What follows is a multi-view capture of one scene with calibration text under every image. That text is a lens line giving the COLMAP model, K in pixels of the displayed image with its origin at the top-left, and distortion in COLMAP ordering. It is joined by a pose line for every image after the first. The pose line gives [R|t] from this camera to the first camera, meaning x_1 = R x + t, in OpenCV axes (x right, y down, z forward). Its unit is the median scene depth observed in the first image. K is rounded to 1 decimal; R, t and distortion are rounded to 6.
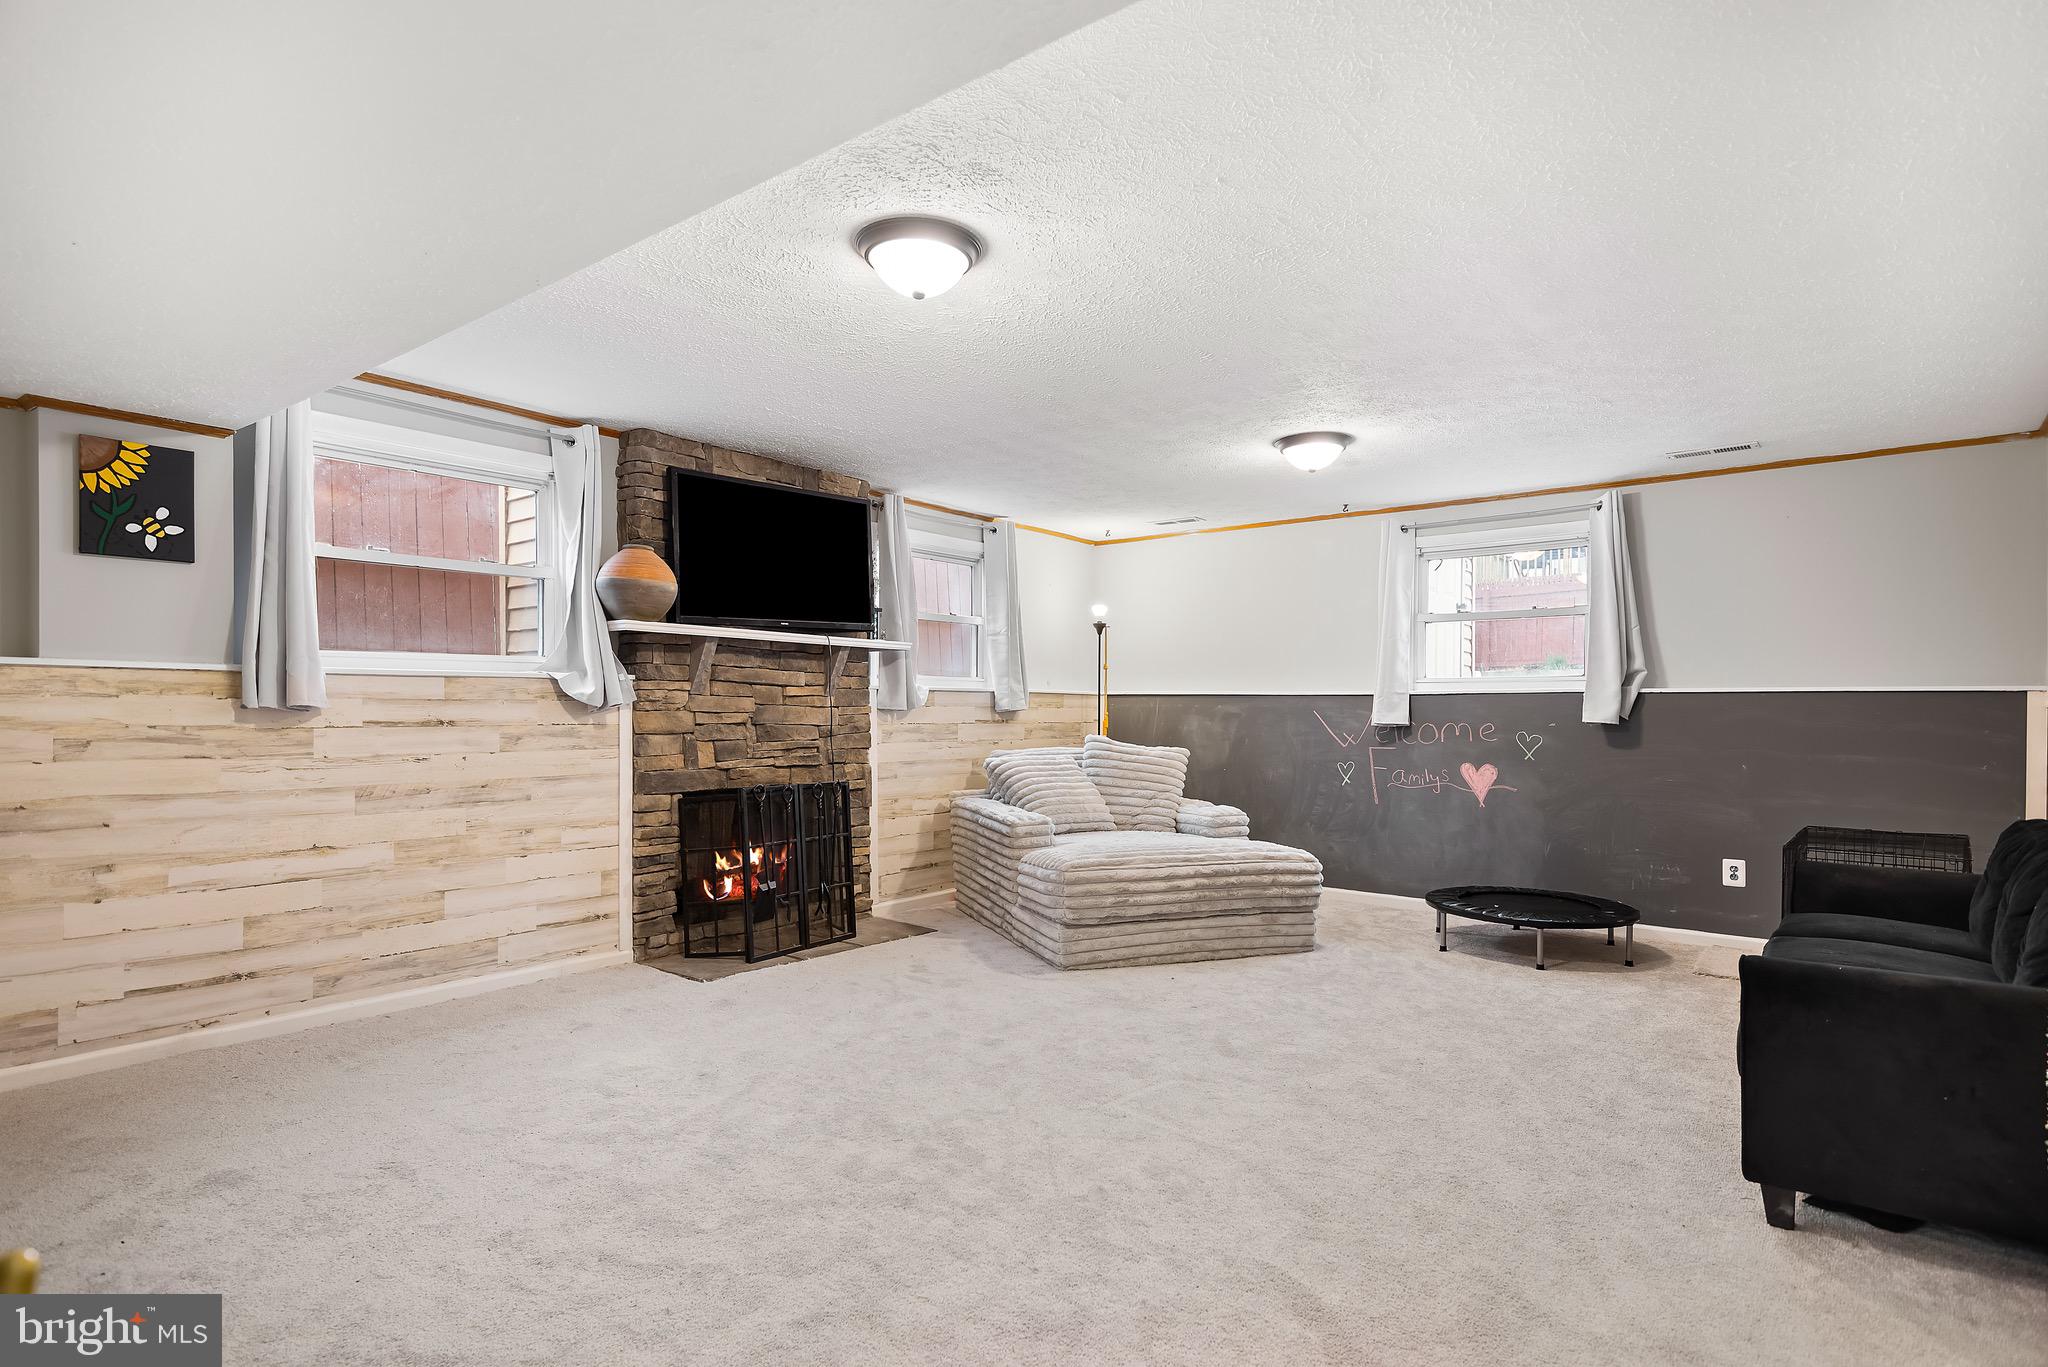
lens RADIAL K [[1060.2, 0, 1008.1], [0, 1060.2, 710.0], [0, 0, 1]] dist [0.005113, -0.009224]
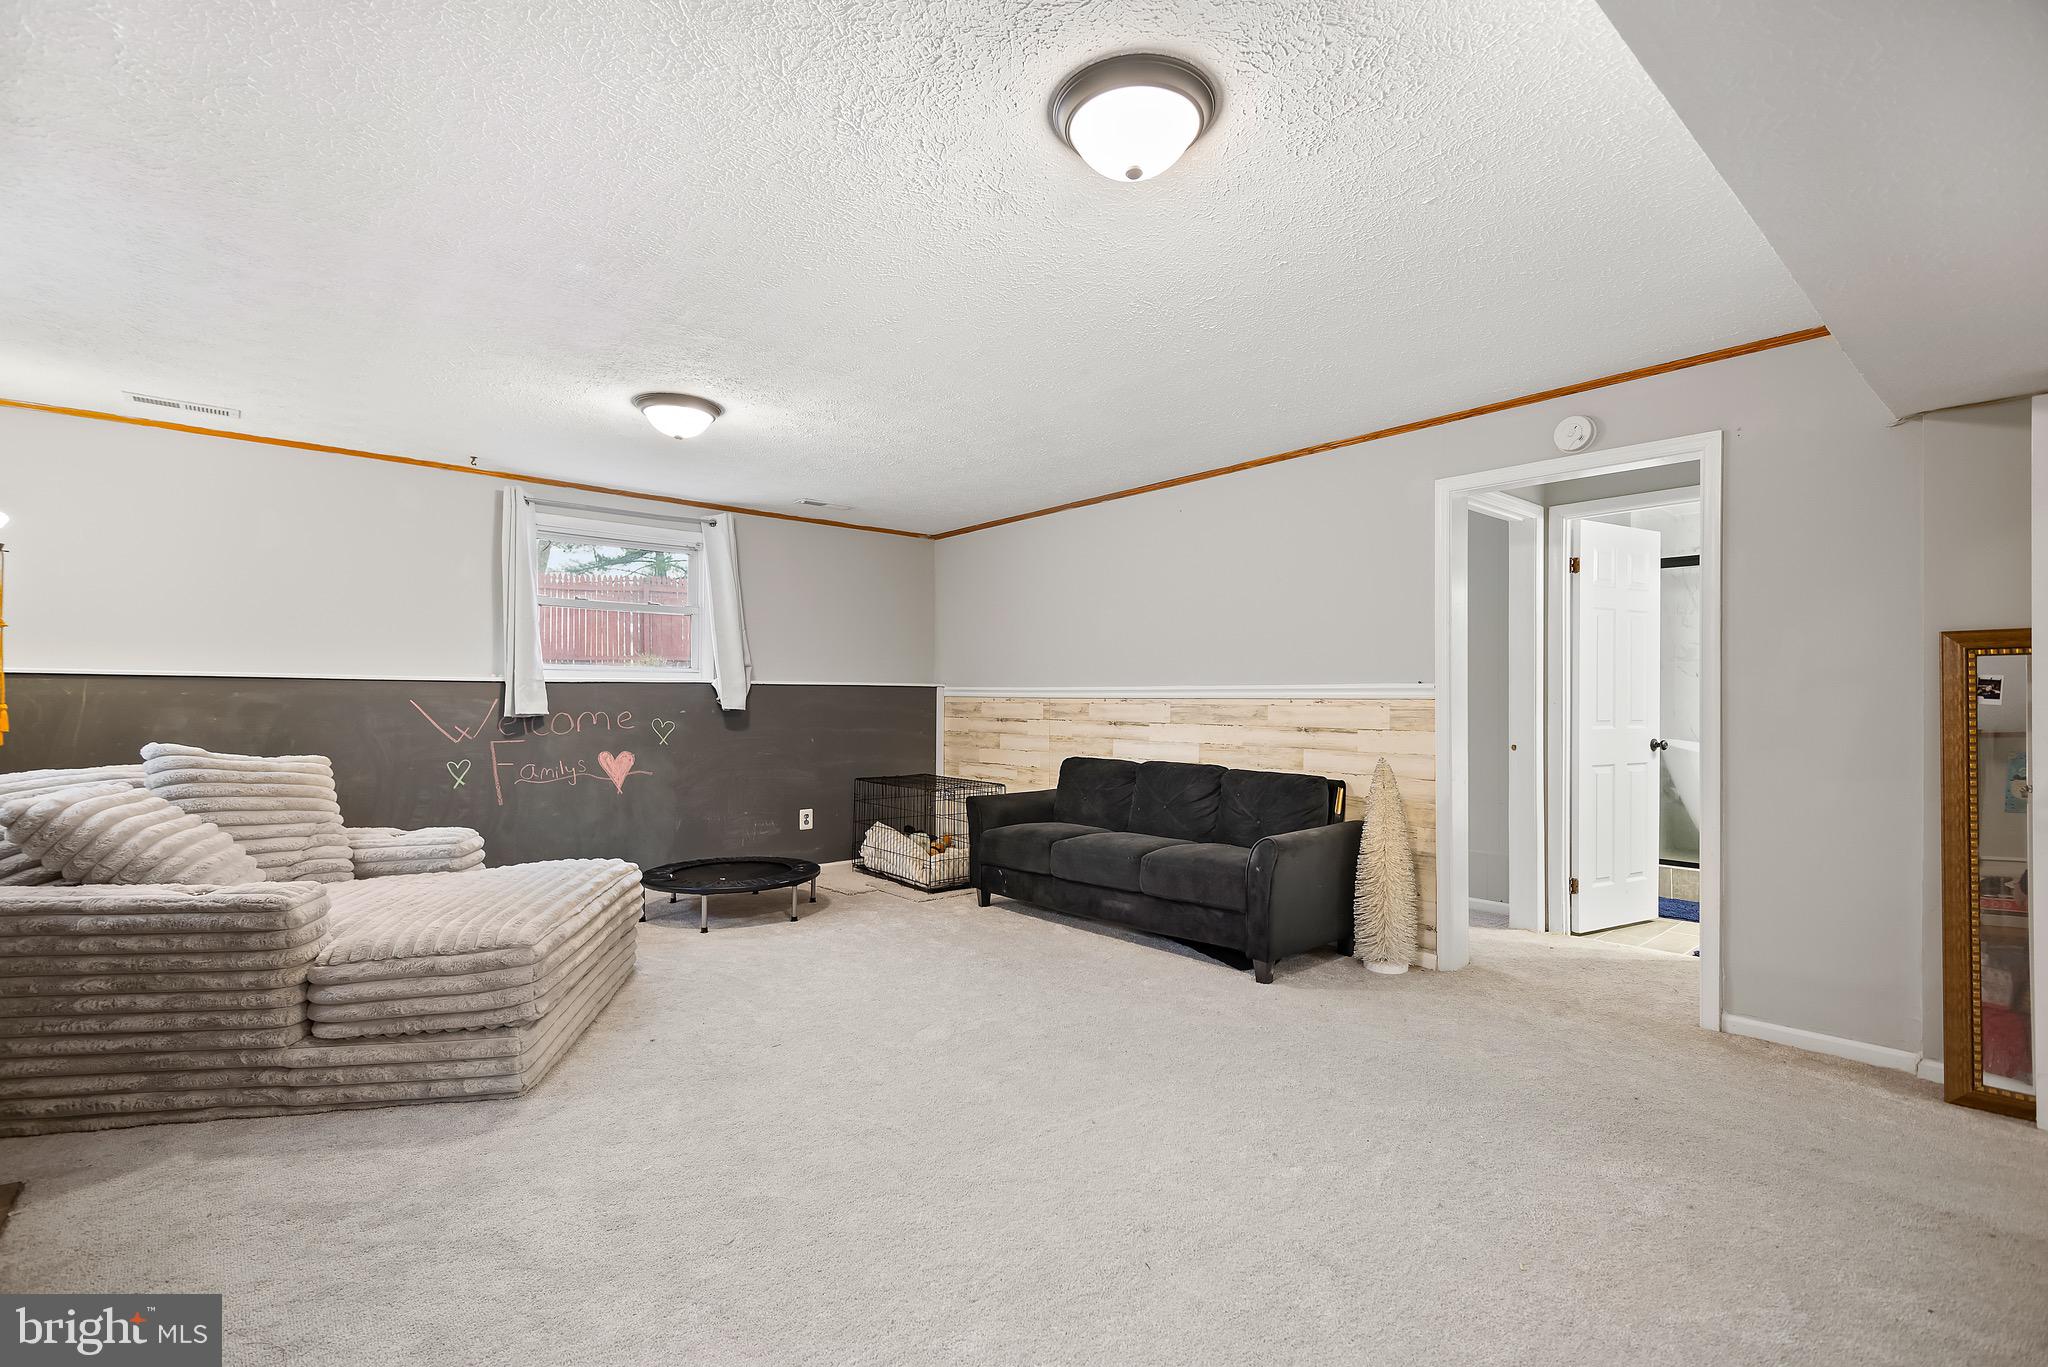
lens RADIAL K [[929.7, 0, 1016.8], [0, 929.7, 703.1], [0, 0, 1]] dist [0.033906, -0.020558]
pose [[0.158449, -0.010715, 0.987309, -0.436391], [-0.000262, 0.999941, 0.010894, -0.006513], [-0.987367, -0.001984, 0.158437, 0.548247]]
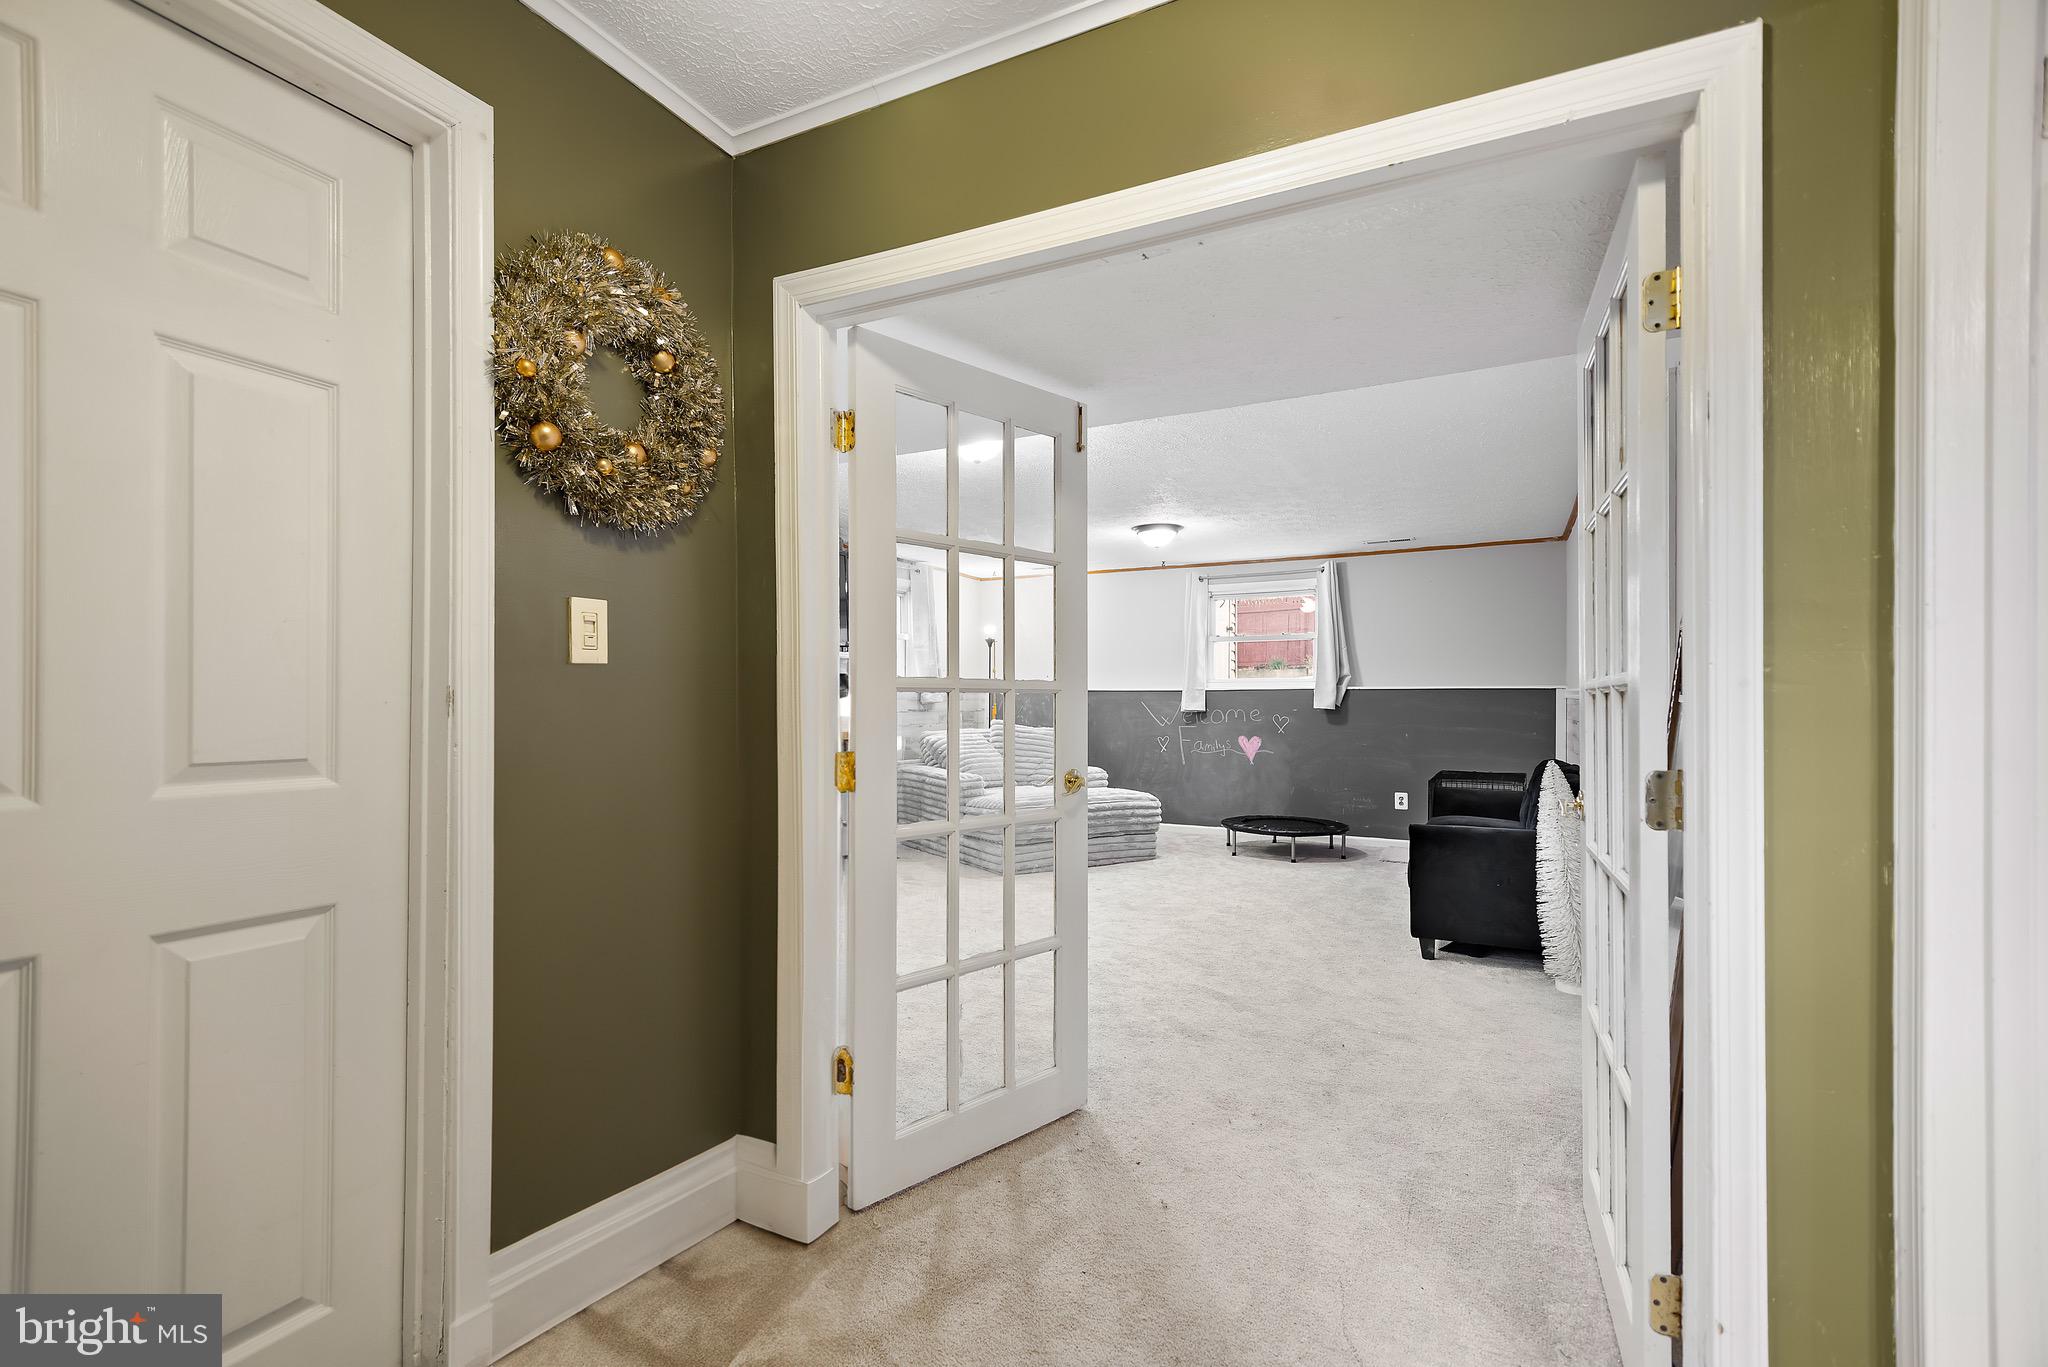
lens RADIAL K [[929.7, 0, 1016.8], [0, 929.7, 703.1], [0, 0, 1]] dist [0.033906, -0.020558]
pose [[0.976950, -0.005457, 0.213400, -0.190689], [0.004990, 0.999984, 0.002727, -0.002214], [-0.213411, -0.001600, 0.976961, -0.265578]]
